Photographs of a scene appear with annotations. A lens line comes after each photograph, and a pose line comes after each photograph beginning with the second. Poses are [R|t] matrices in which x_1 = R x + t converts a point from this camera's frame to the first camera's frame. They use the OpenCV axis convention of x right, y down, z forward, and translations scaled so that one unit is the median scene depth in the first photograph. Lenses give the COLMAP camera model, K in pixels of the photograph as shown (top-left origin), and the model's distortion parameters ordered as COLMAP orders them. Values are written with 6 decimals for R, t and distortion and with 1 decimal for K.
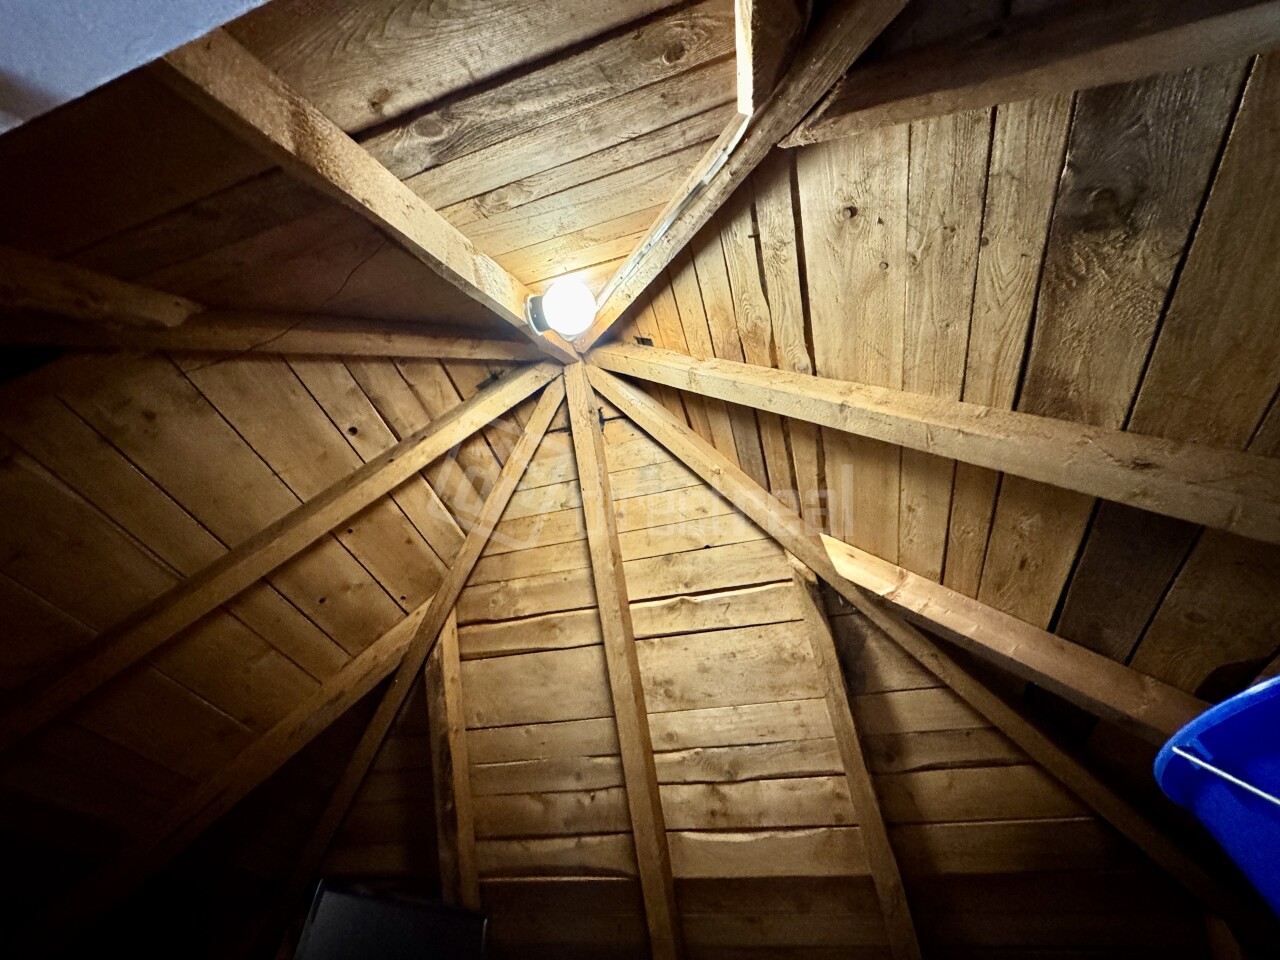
lens RADIAL K [[510.4, 0, 640.0], [0, 510.4, 480.0], [0, 0, 1]] dist [-0.004069, 0.000153]
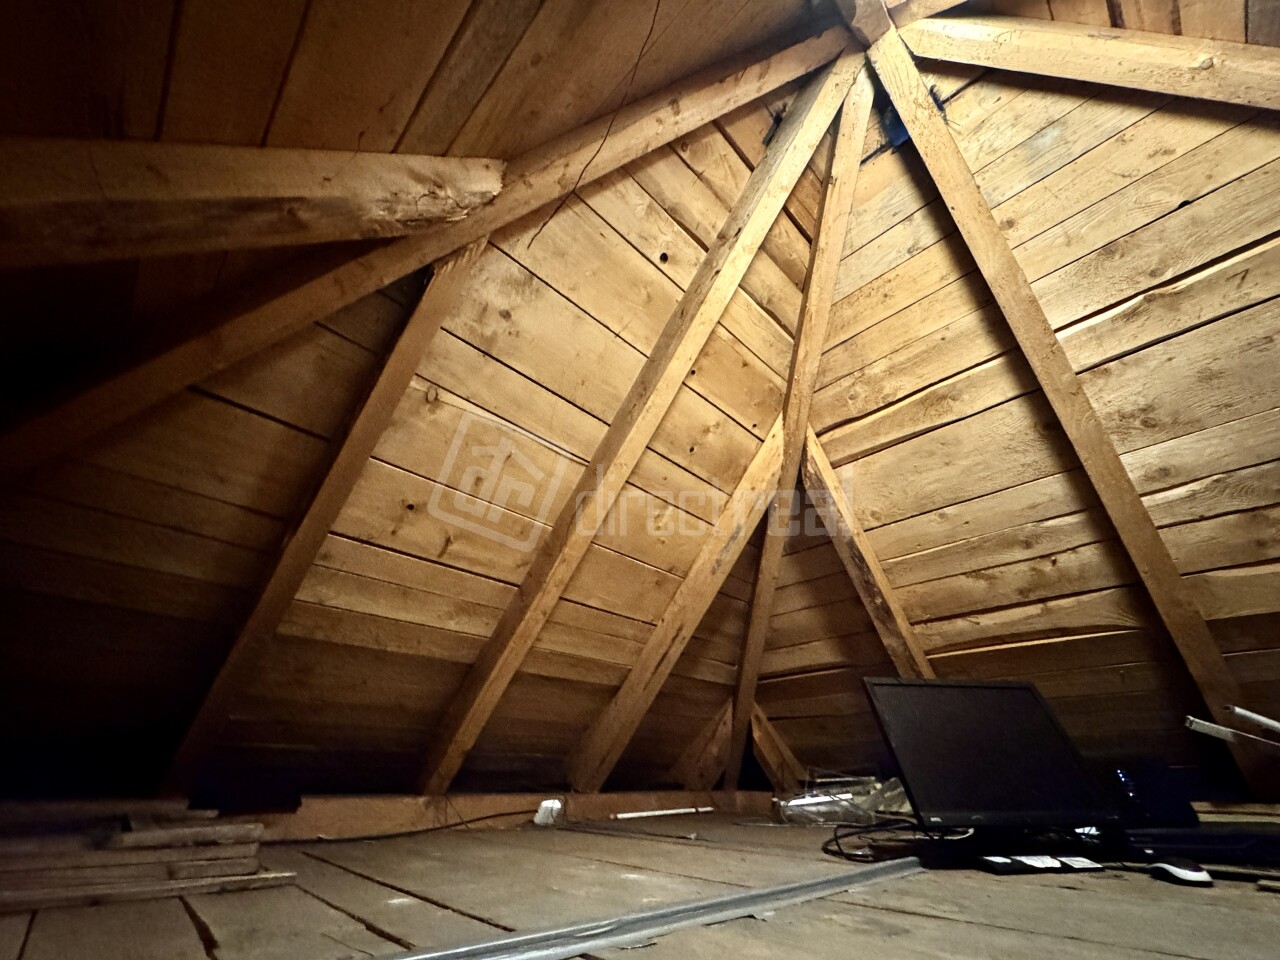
lens RADIAL K [[510.4, 0, 640.0], [0, 510.4, 480.0], [0, 0, 1]] dist [-0.004069, 0.000153]
pose [[0.873520, -0.278238, -0.399432, -0.320478], [0.391627, 0.889035, 0.237163, 0.016022], [0.289121, -0.363594, 0.885555, 0.075295]]
